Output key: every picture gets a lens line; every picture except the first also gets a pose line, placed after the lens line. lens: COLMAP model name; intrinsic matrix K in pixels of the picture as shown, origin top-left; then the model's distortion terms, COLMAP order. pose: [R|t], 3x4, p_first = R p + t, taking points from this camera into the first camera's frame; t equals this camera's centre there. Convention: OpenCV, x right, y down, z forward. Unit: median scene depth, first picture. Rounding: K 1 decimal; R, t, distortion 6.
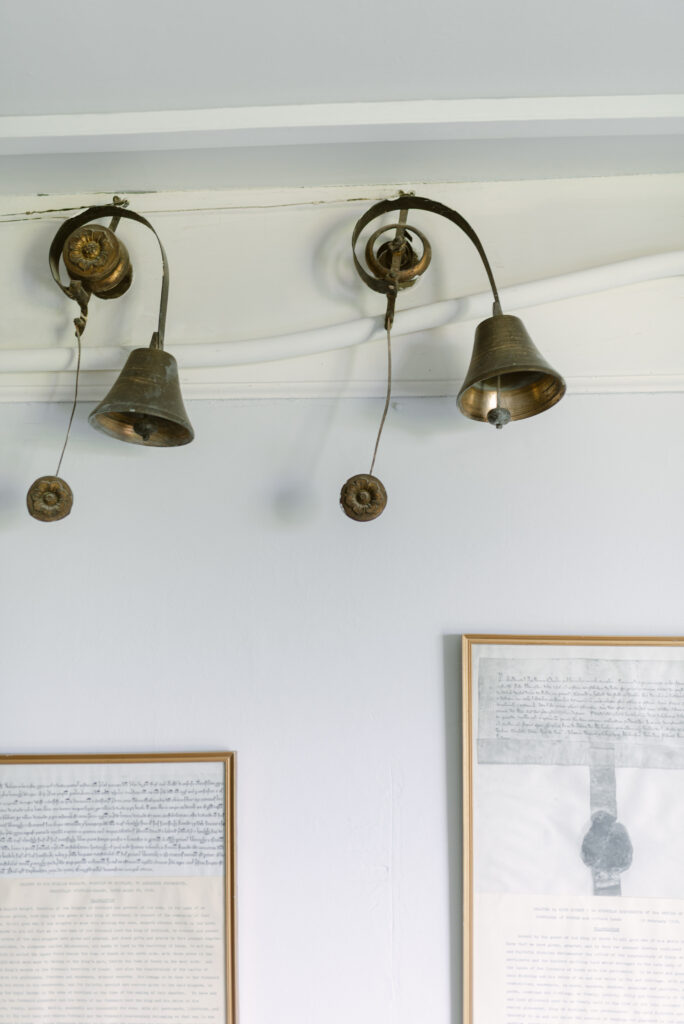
lens RADIAL K [[924.1, 0, 342.0], [0, 924.1, 512.0], [0, 0, 1]] dist [-0.005215, 0.005472]
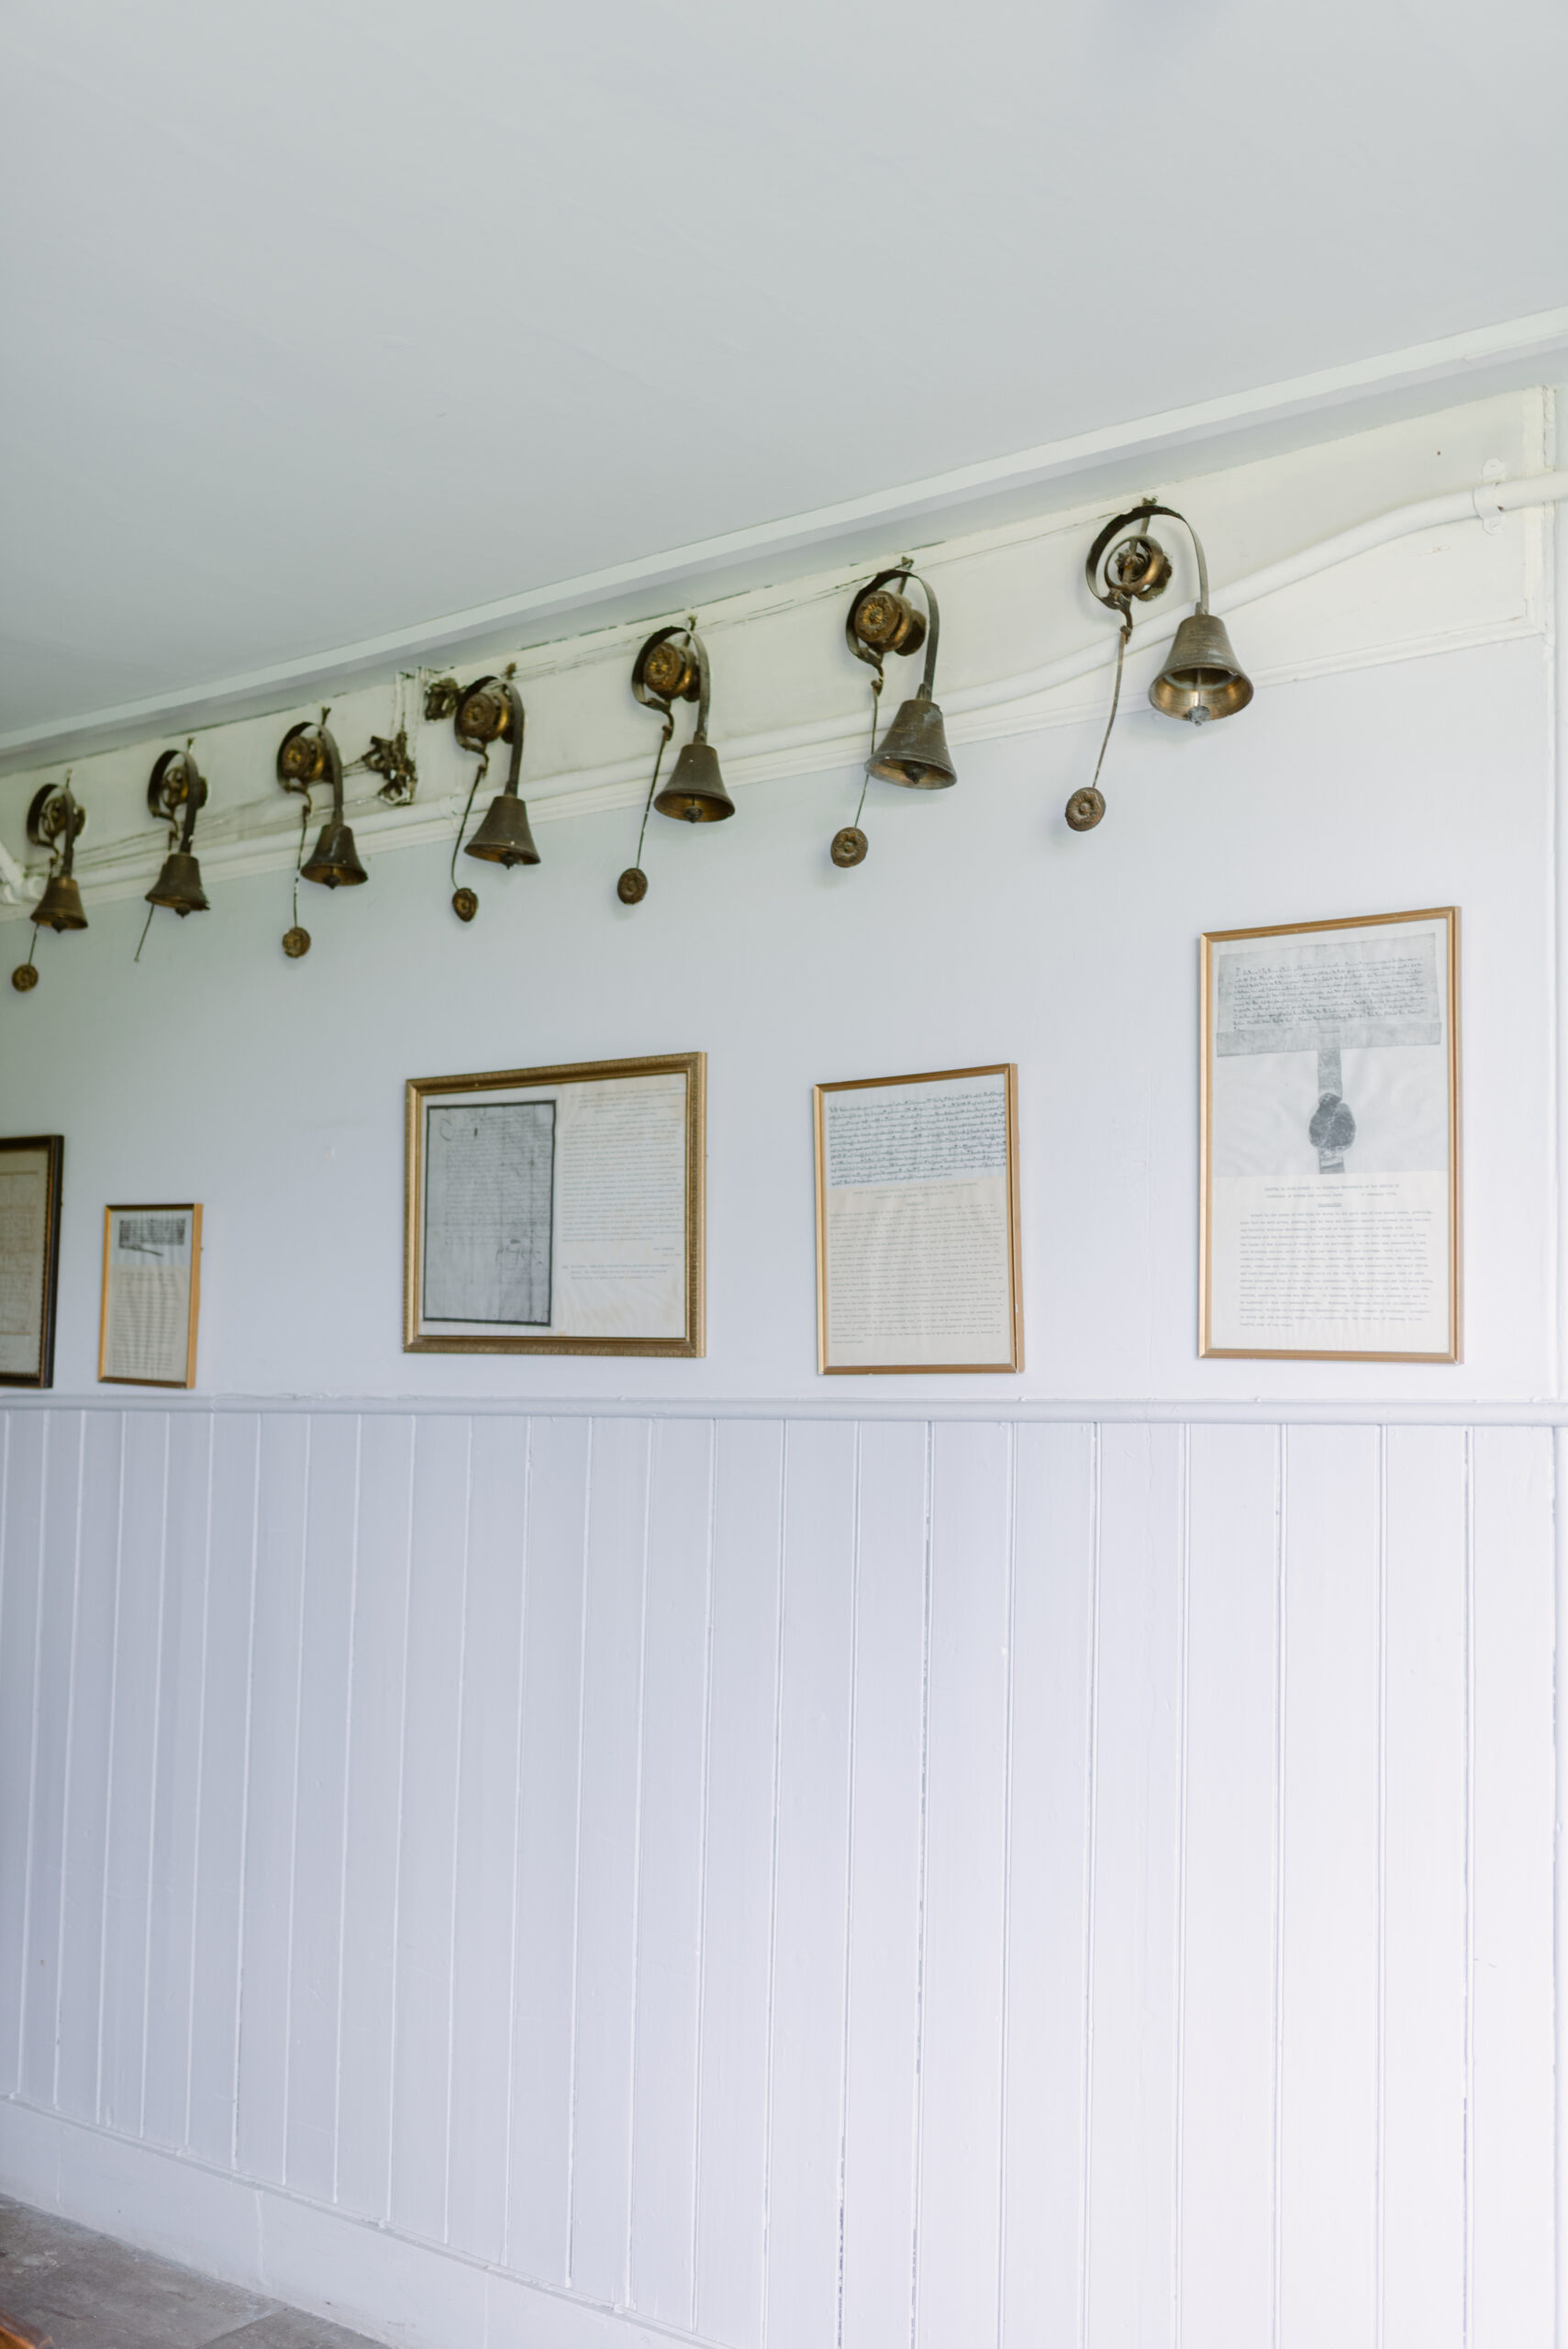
lens RADIAL K [[2215.2, 0, 781.1], [0, 2215.2, 1170.4], [0, 0, 1]] dist [-0.012879, 0.015327]
pose [[0.823250, -0.035190, -0.566587, 1.140647], [0.065826, 0.997262, 0.033707, 0.284652], [0.563850, -0.065046, 0.823312, -1.309003]]
